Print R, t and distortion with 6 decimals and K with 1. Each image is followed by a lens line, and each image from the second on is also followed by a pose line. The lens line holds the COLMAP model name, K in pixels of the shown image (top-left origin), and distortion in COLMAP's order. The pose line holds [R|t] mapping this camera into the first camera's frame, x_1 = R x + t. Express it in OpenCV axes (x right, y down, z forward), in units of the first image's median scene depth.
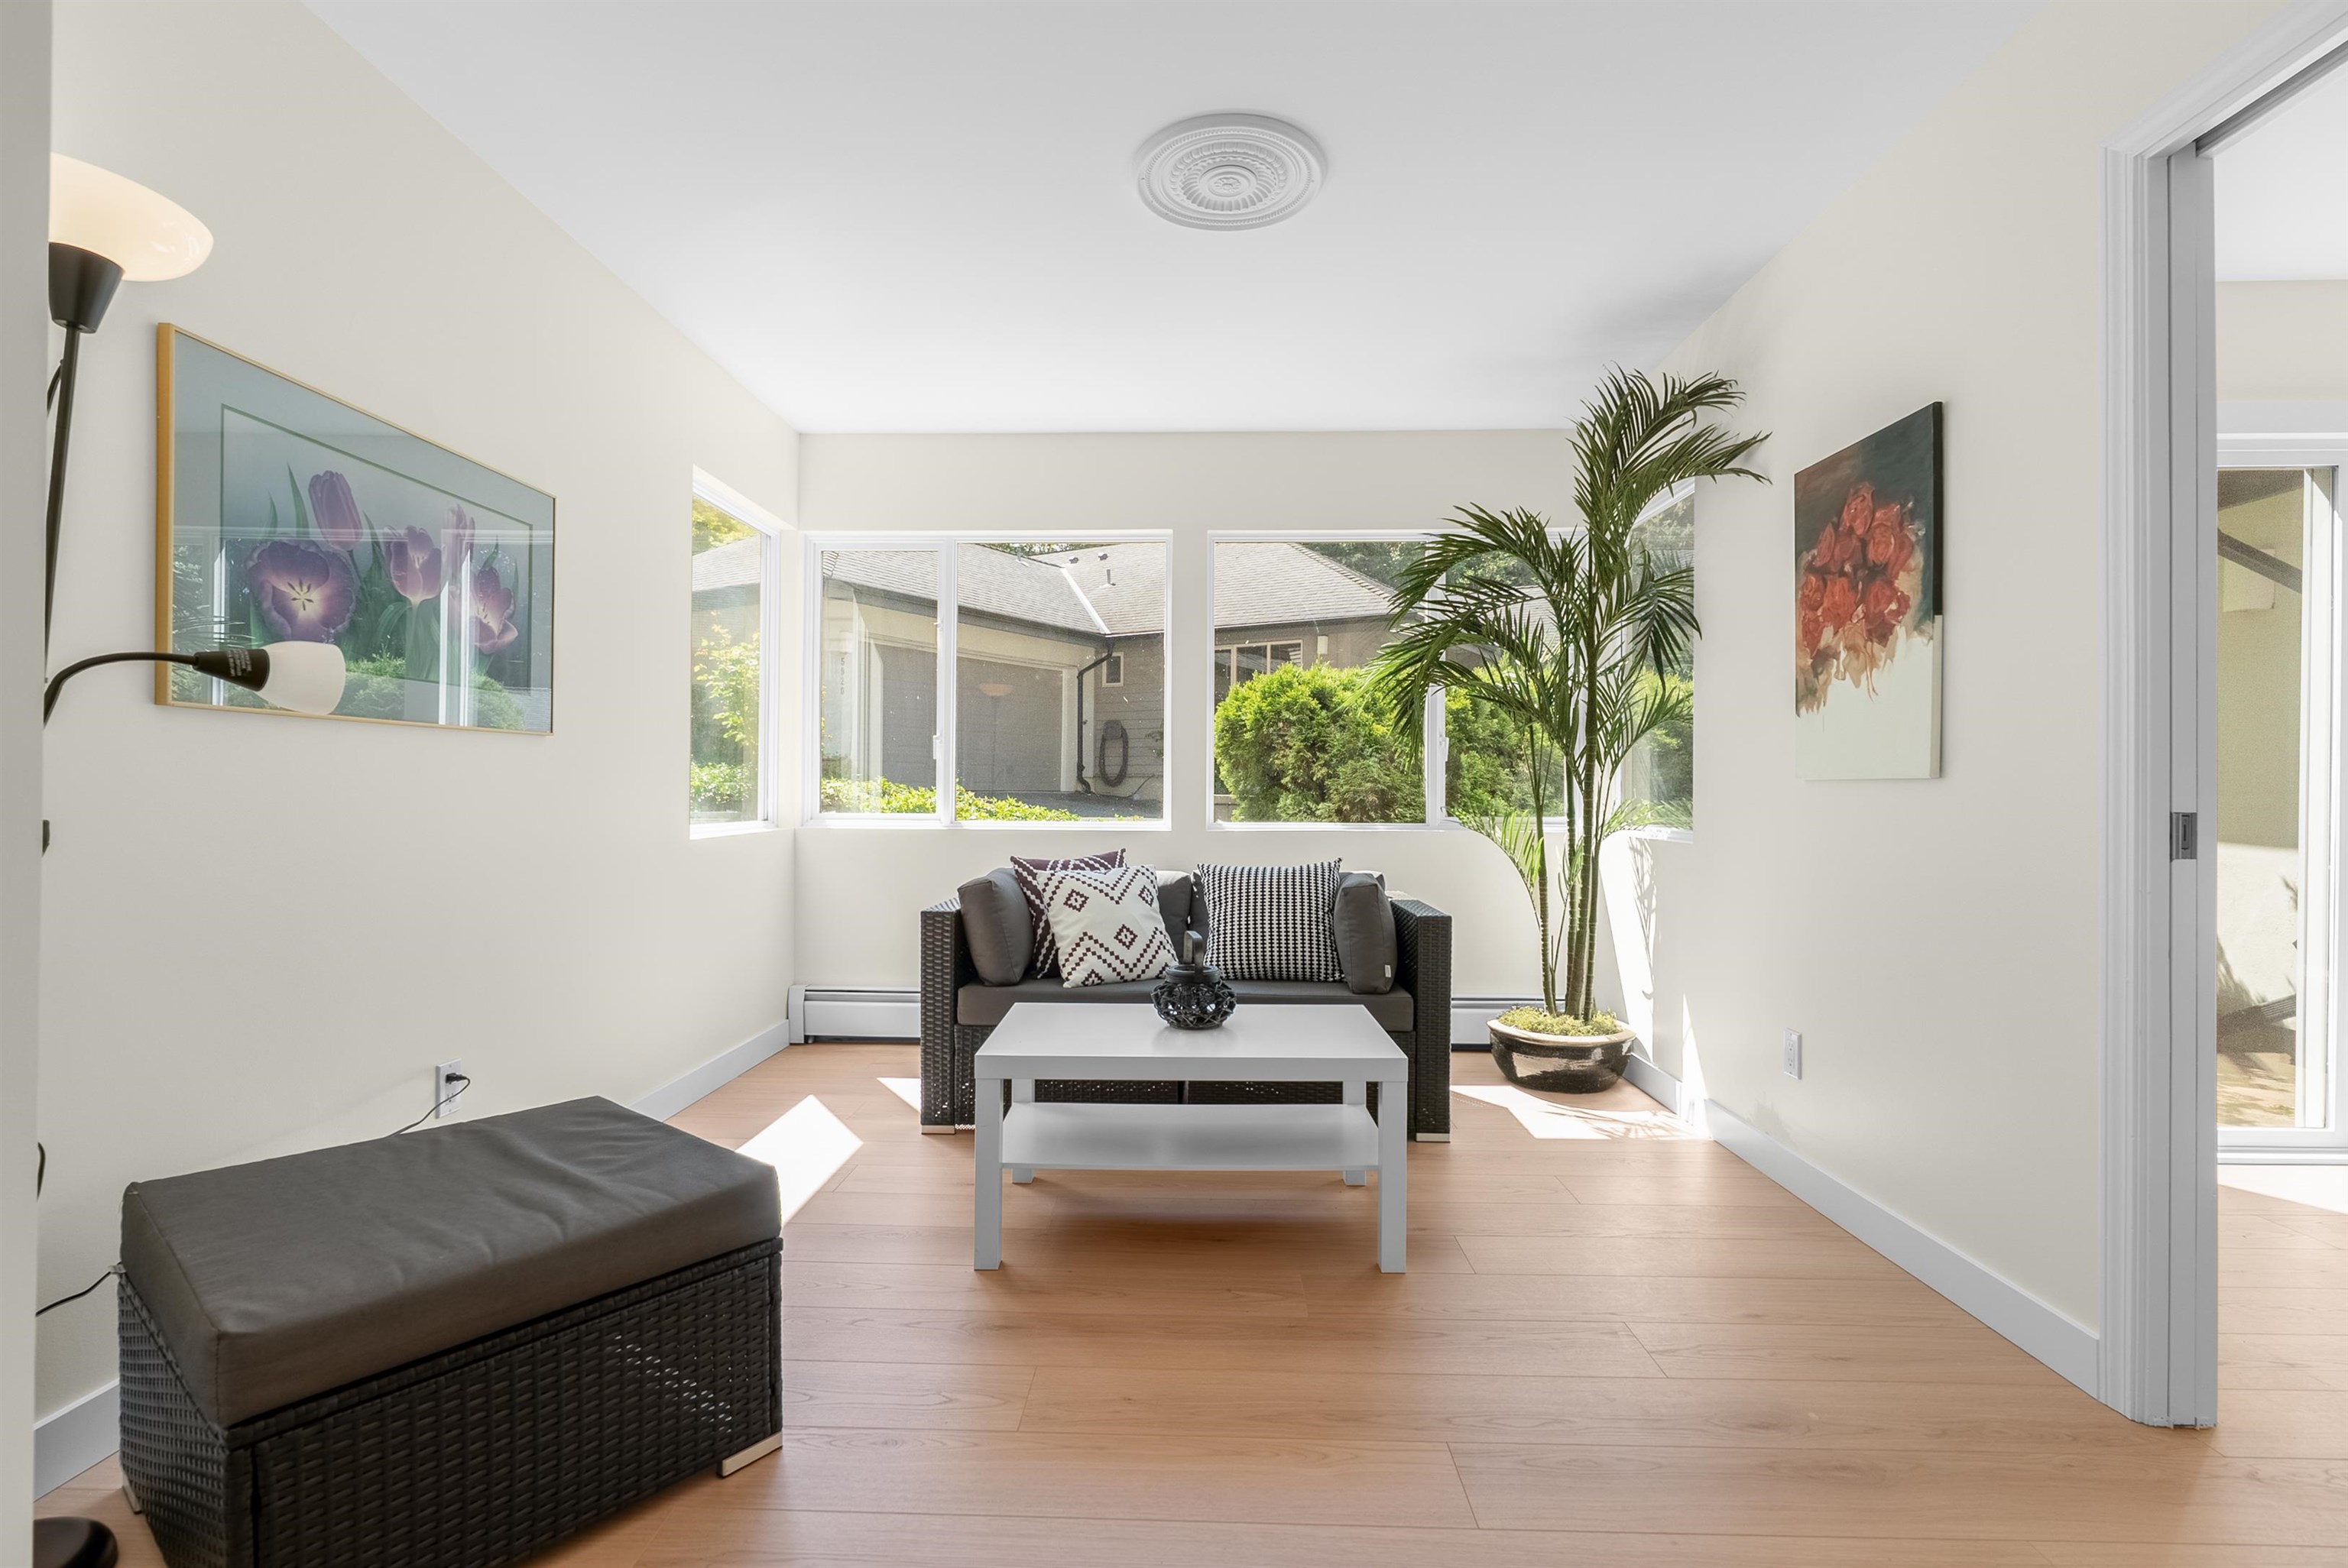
lens RADIAL K [[1090.5, 0, 1170.2], [0, 1090.5, 788.3], [0, 0, 1]] dist [-0.008178, 0.001319]
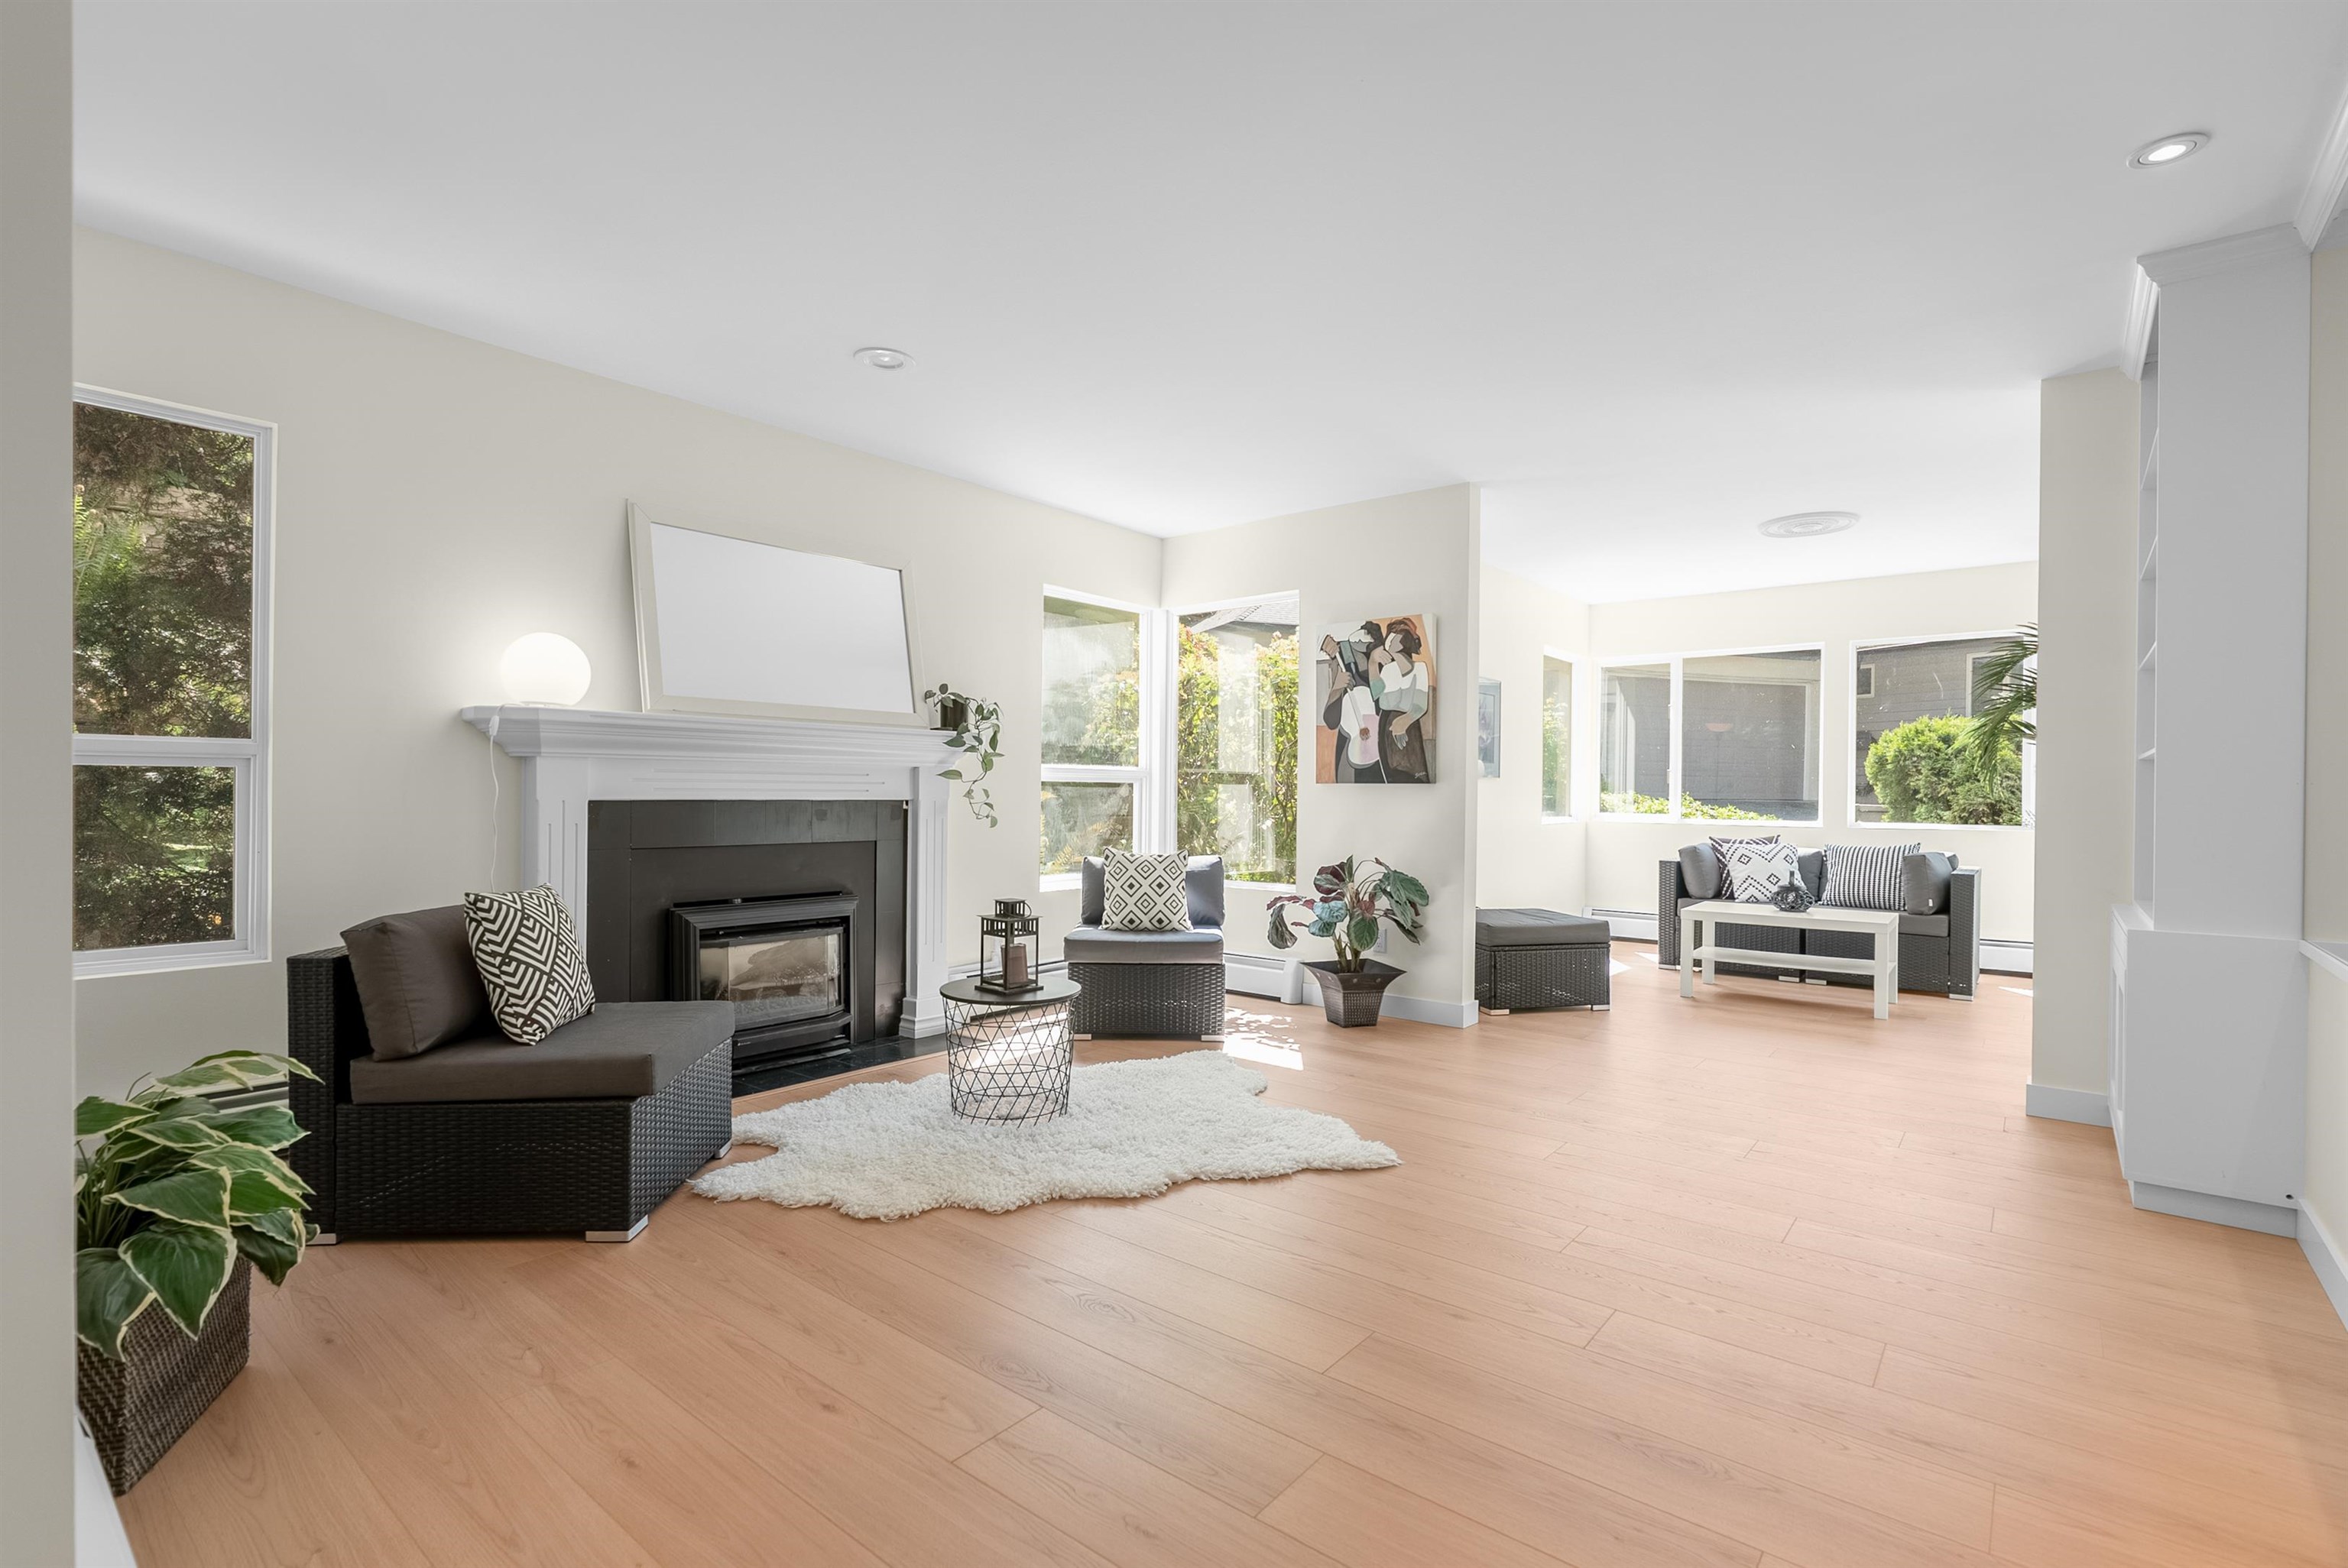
lens RADIAL K [[1090.5, 0, 1167.6], [0, 1090.5, 796.0], [0, 0, 1]] dist [-0.008178, 0.001319]
pose [[0.794220, 0.004682, -0.607613, 0.200787], [-0.003017, 0.999988, 0.003761, -0.009996], [0.607623, -0.001154, 0.794225, -0.847277]]
